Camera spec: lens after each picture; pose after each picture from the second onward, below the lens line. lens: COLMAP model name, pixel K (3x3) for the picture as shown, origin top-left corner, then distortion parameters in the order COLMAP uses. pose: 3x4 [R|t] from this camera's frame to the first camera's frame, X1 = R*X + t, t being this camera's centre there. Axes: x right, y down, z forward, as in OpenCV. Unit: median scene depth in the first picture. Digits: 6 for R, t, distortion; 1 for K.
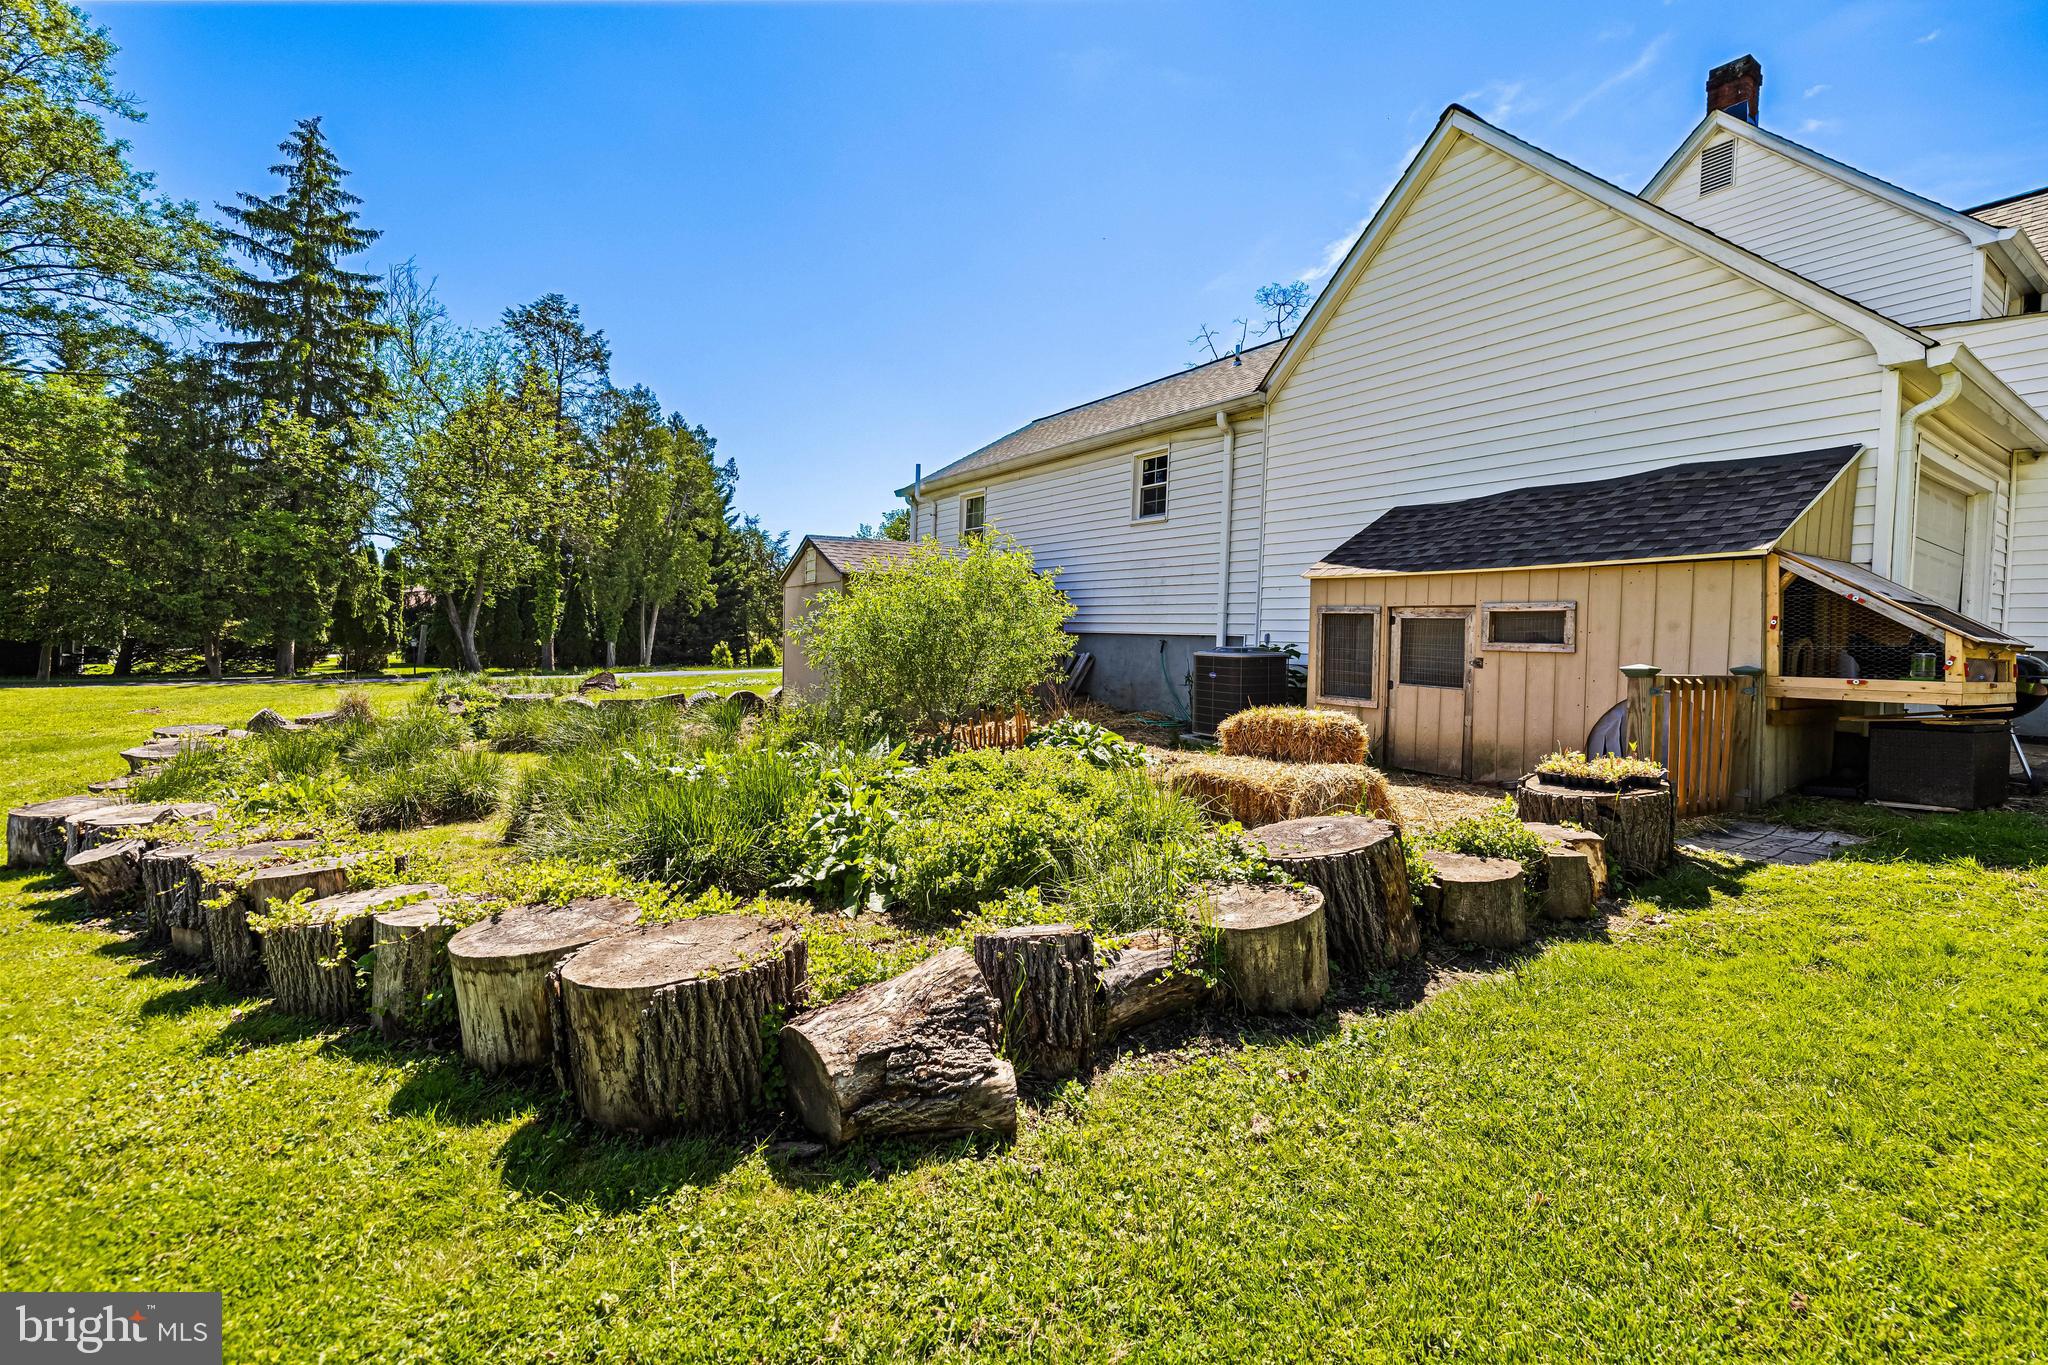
lens RADIAL K [[839.3, 0, 1028.6], [0, 839.3, 651.7], [0, 0, 1]] dist [0.000869, 0.000314]
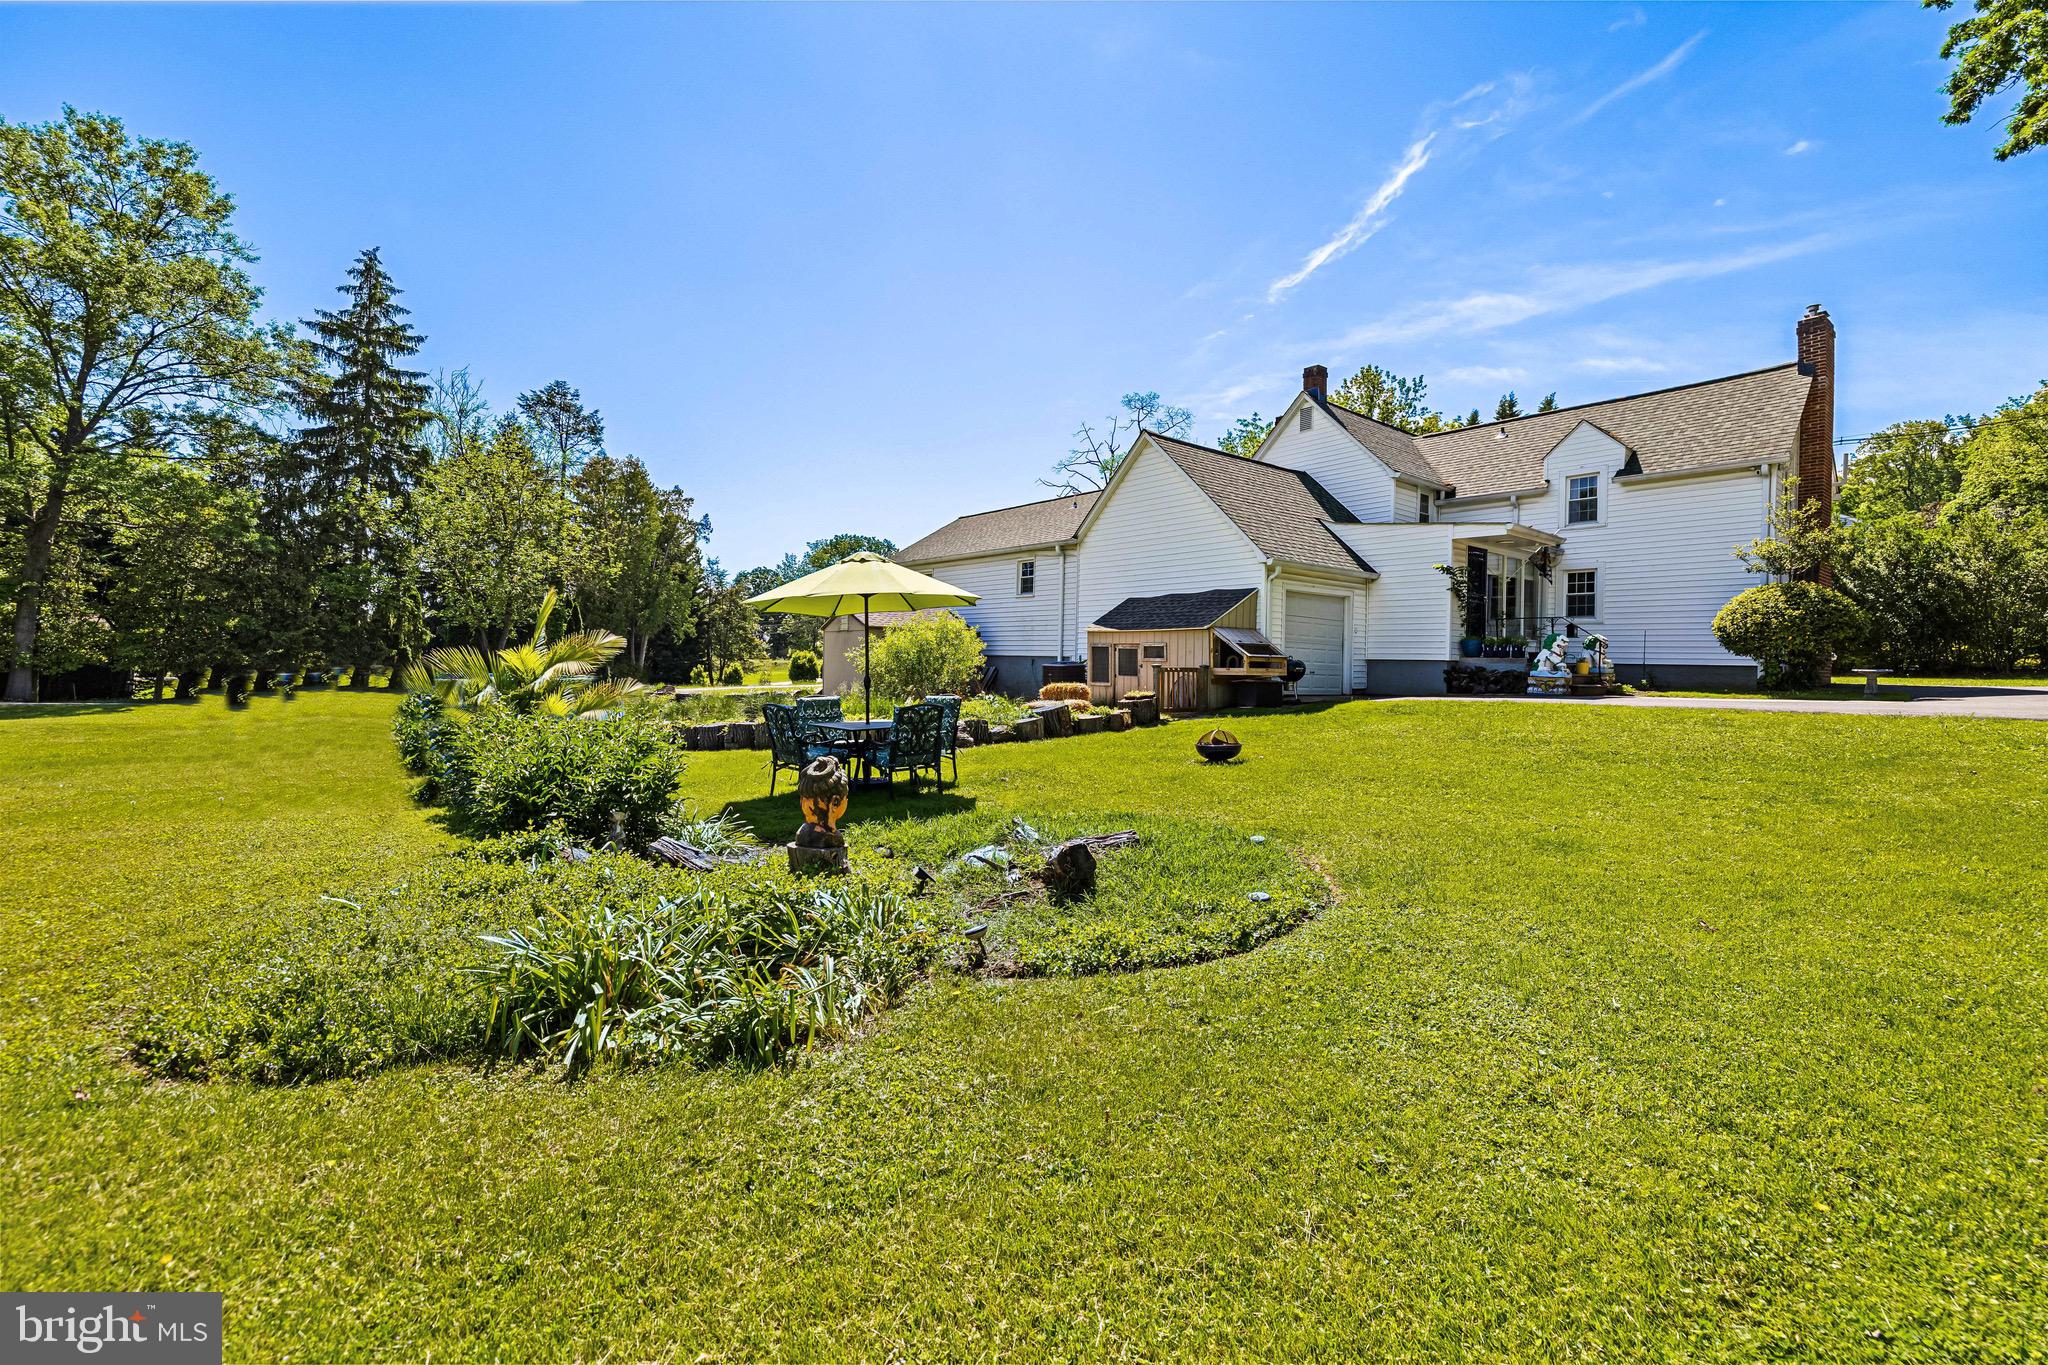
lens RADIAL K [[839.3, 0, 1028.6], [0, 839.3, 651.7], [0, 0, 1]] dist [0.000869, 0.000314]
pose [[0.994991, -0.009293, 0.099531, -0.014484], [0.011846, 0.999615, -0.025090, 0.006609], [-0.099259, 0.026143, 0.994718, -0.333103]]
